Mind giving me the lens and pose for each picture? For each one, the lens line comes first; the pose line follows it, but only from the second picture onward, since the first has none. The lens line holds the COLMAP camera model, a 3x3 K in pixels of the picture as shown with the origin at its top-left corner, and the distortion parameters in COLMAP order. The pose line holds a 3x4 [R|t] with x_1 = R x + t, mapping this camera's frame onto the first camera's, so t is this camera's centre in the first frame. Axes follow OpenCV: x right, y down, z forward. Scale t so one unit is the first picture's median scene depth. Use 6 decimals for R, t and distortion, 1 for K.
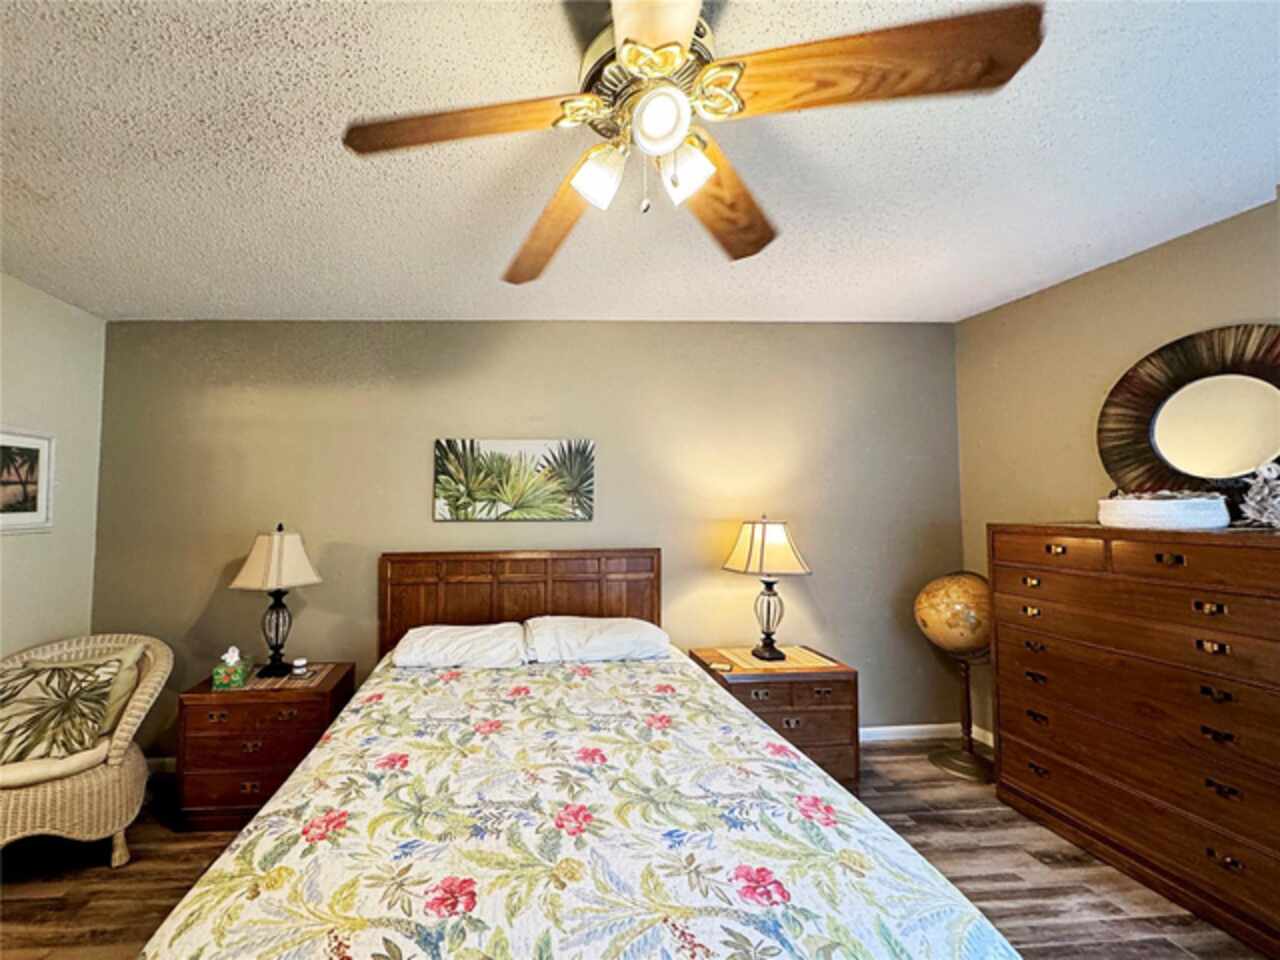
lens RADIAL K [[510.0, 0, 640.1], [0, 510.0, 458.2], [0, 0, 1]] dist [-0.001769, -0.000159]
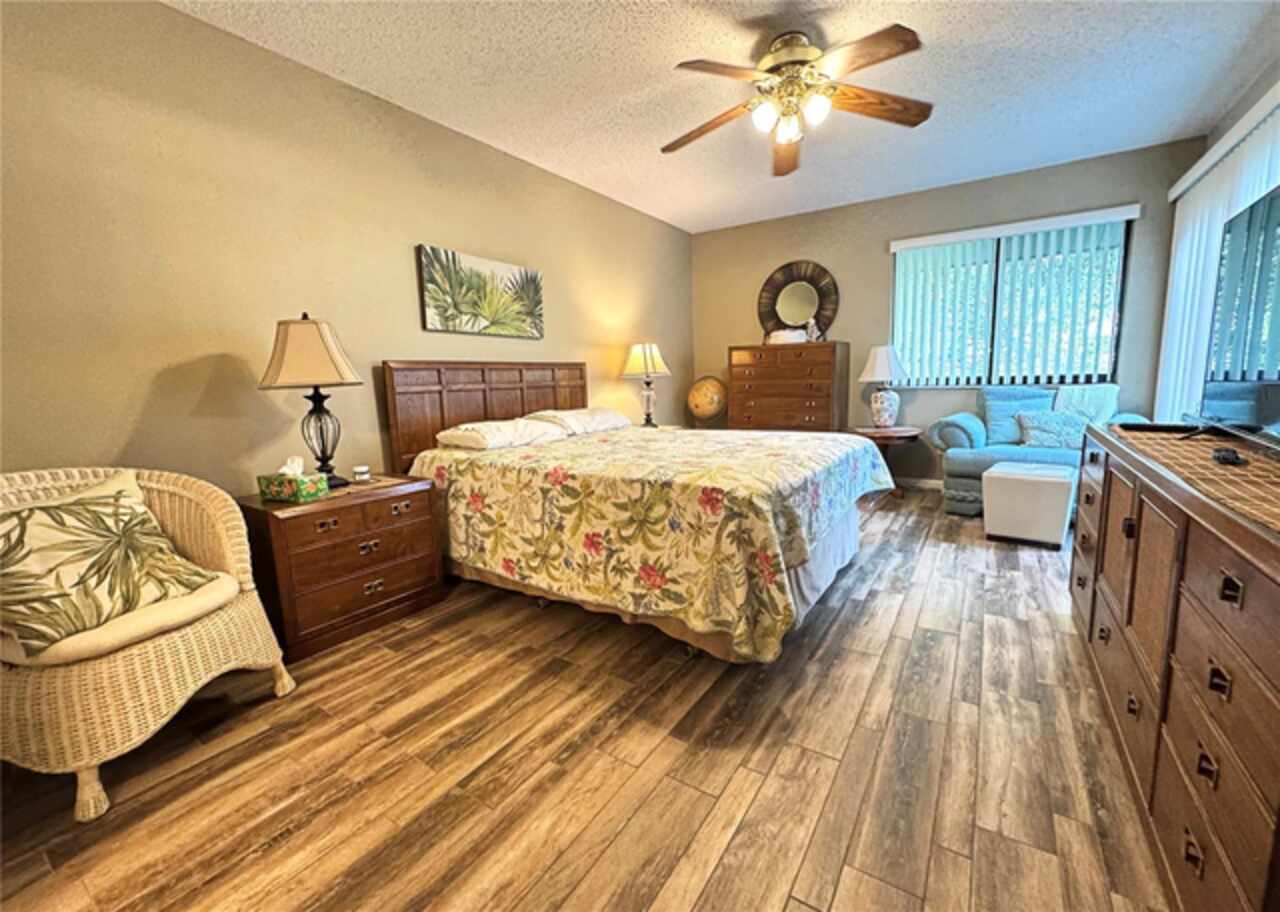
lens RADIAL K [[528.3, 0, 640.0], [0, 528.3, 456.0], [0, 0, 1]] dist [-0.000307, 0.000004]
pose [[0.597019, -0.116262, 0.793757, -0.999441], [-0.019033, 0.987112, 0.158898, 0.193351], [-0.802001, -0.109973, 0.587112, 0.035907]]
